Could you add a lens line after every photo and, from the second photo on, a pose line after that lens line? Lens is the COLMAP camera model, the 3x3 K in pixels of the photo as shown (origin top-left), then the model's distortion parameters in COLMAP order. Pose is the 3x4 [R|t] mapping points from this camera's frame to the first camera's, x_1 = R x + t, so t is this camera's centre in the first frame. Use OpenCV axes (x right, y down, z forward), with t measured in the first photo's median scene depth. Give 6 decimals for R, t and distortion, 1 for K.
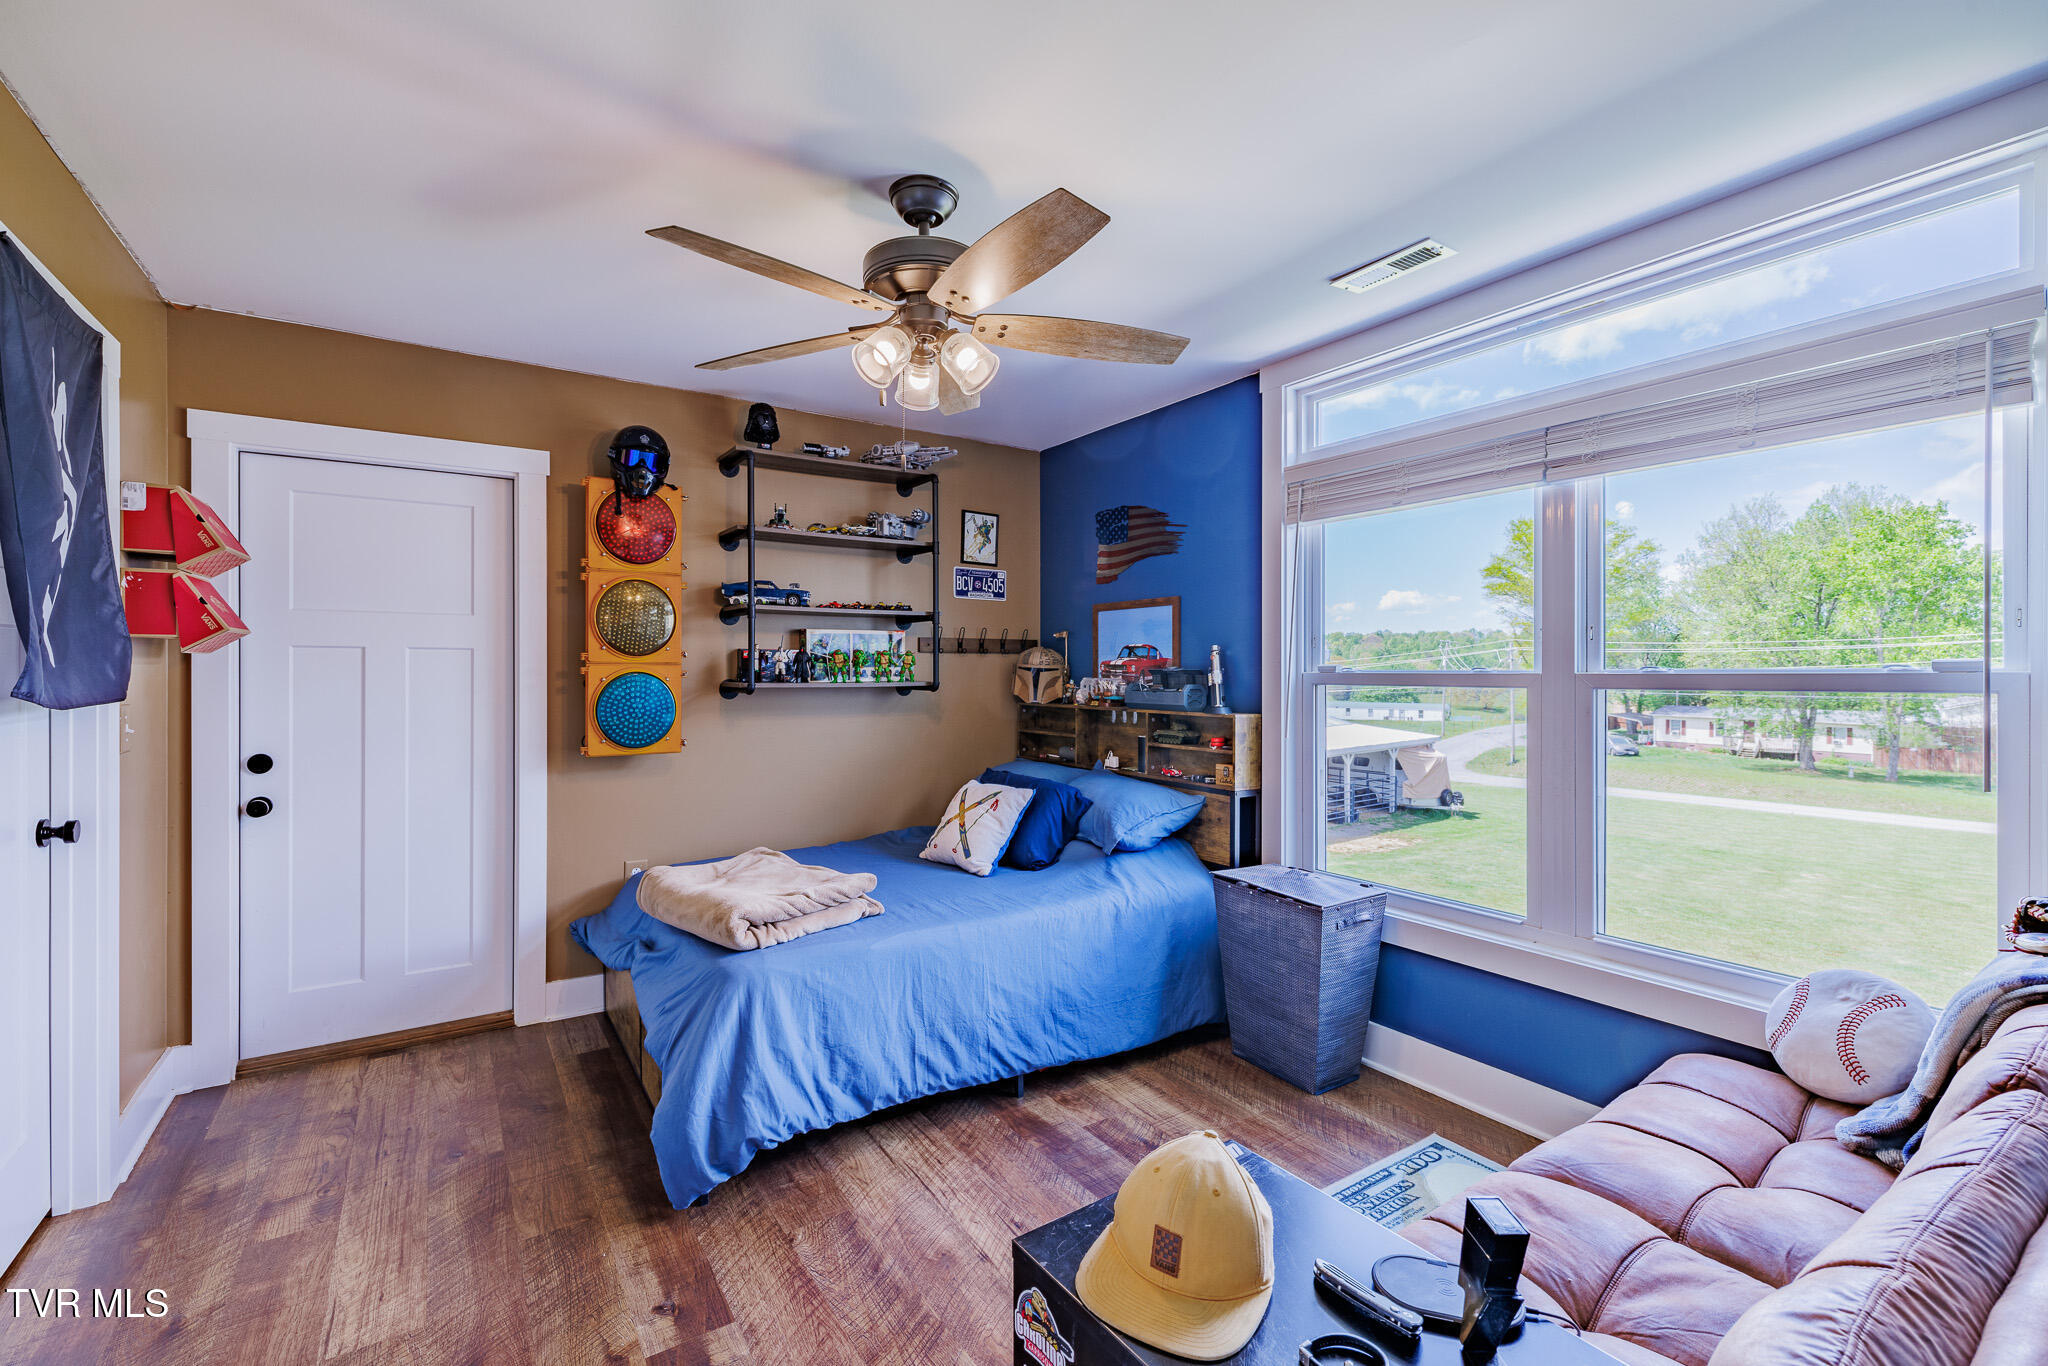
lens RADIAL K [[864.2, 0, 1023.3], [0, 864.2, 668.9], [0, 0, 1]] dist [-0.002695, 0.000045]
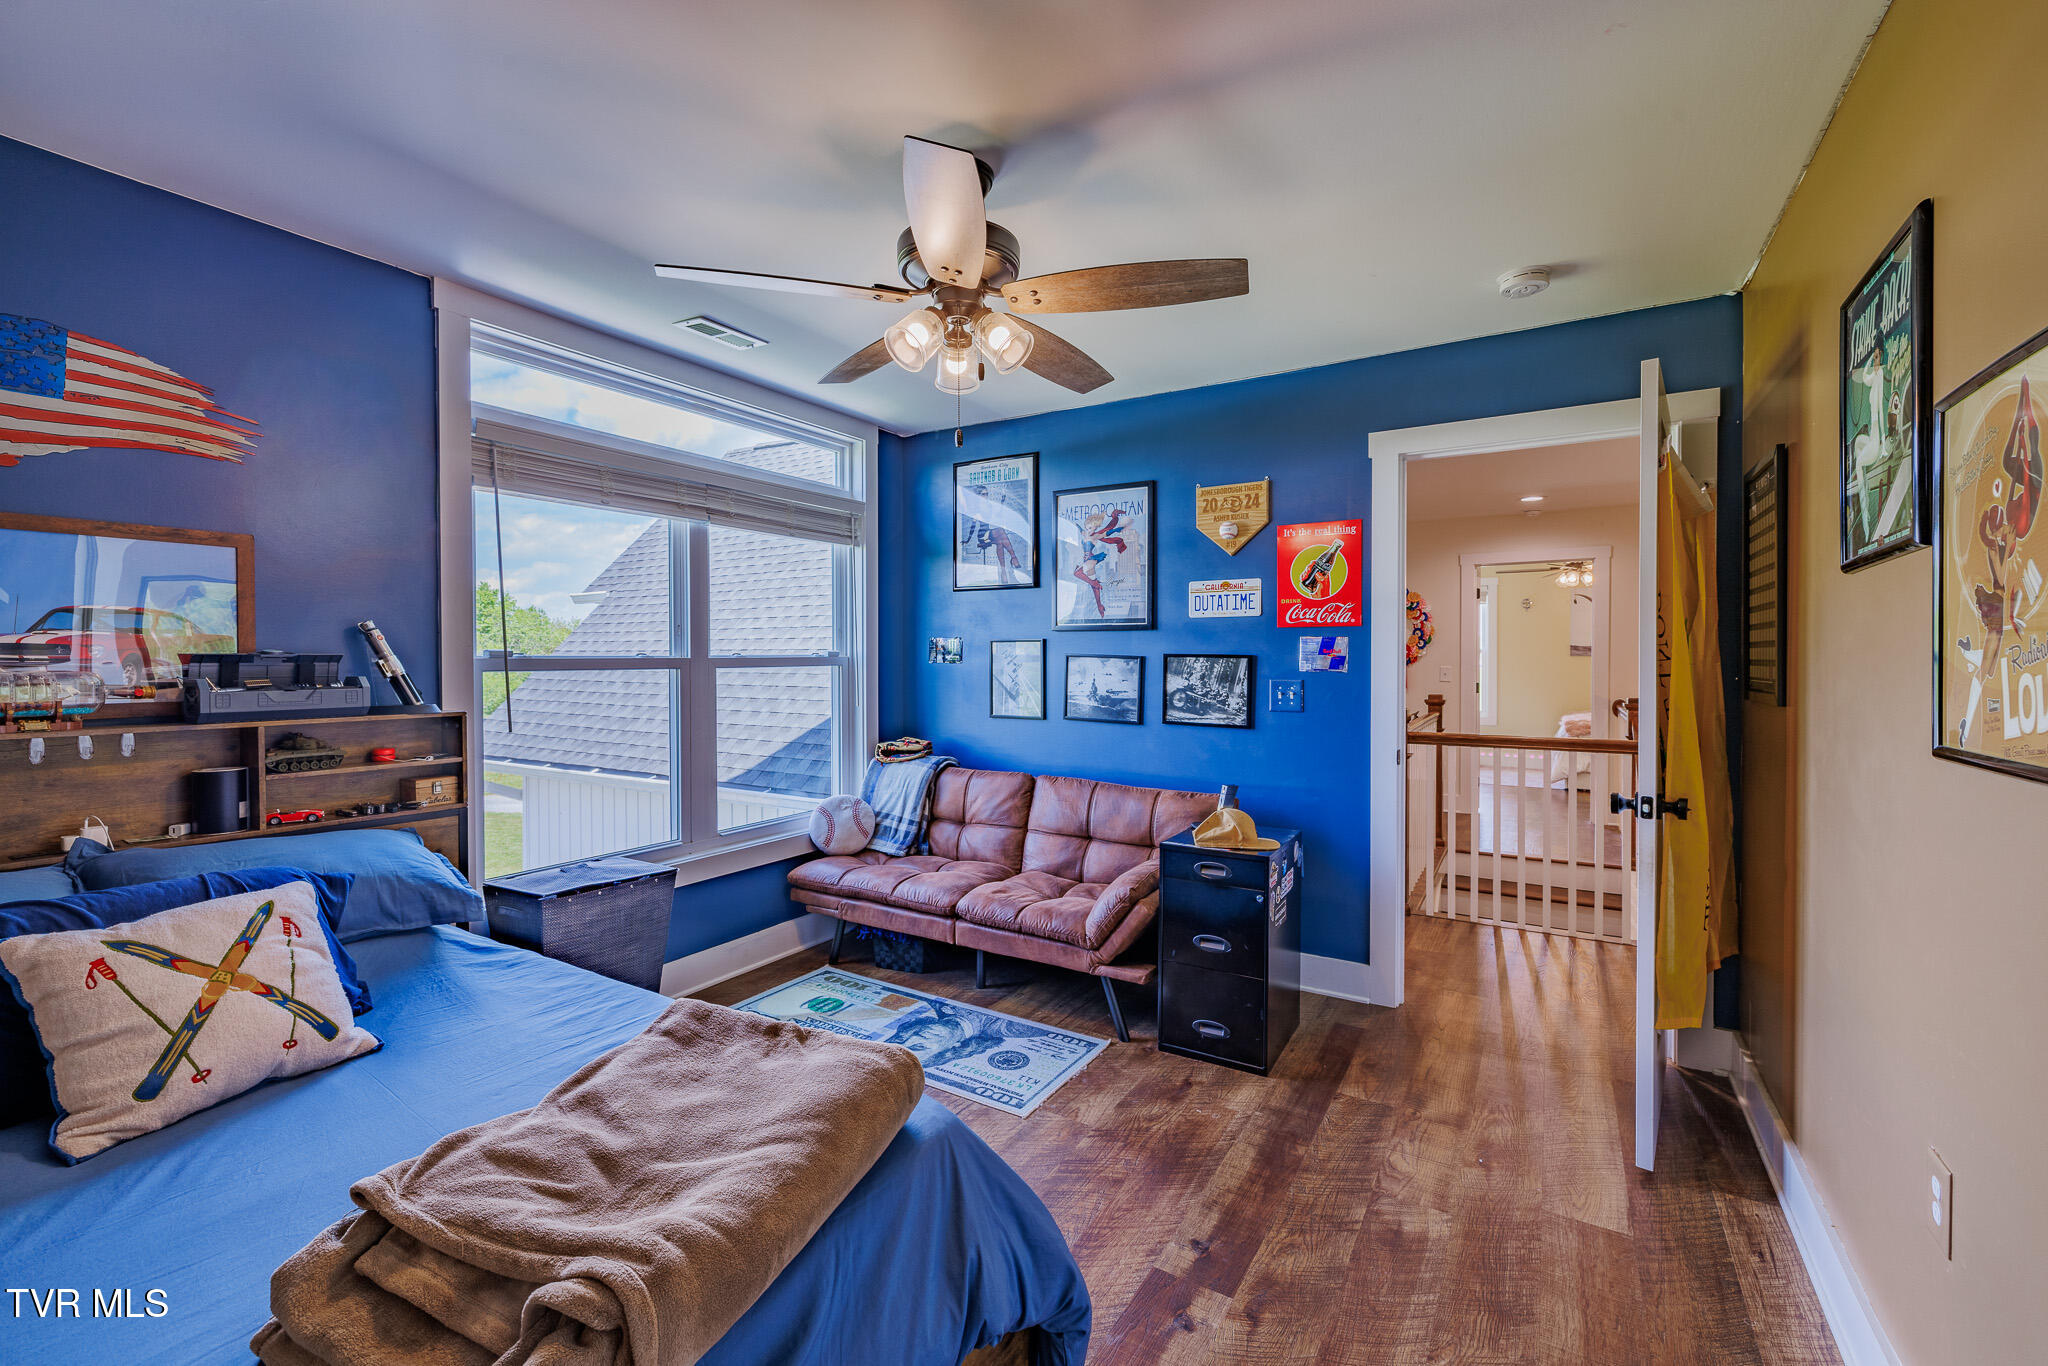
lens RADIAL K [[859.8, 0, 974.8], [0, 859.8, 656.0], [0, 0, 1]] dist [-0.006304, 0.000805]
pose [[-0.370349, -0.000011, 0.928893, -0.863579], [0.000206, 1.000000, 0.000094, 0.002831], [-0.928893, 0.000226, -0.370349, 1.117881]]
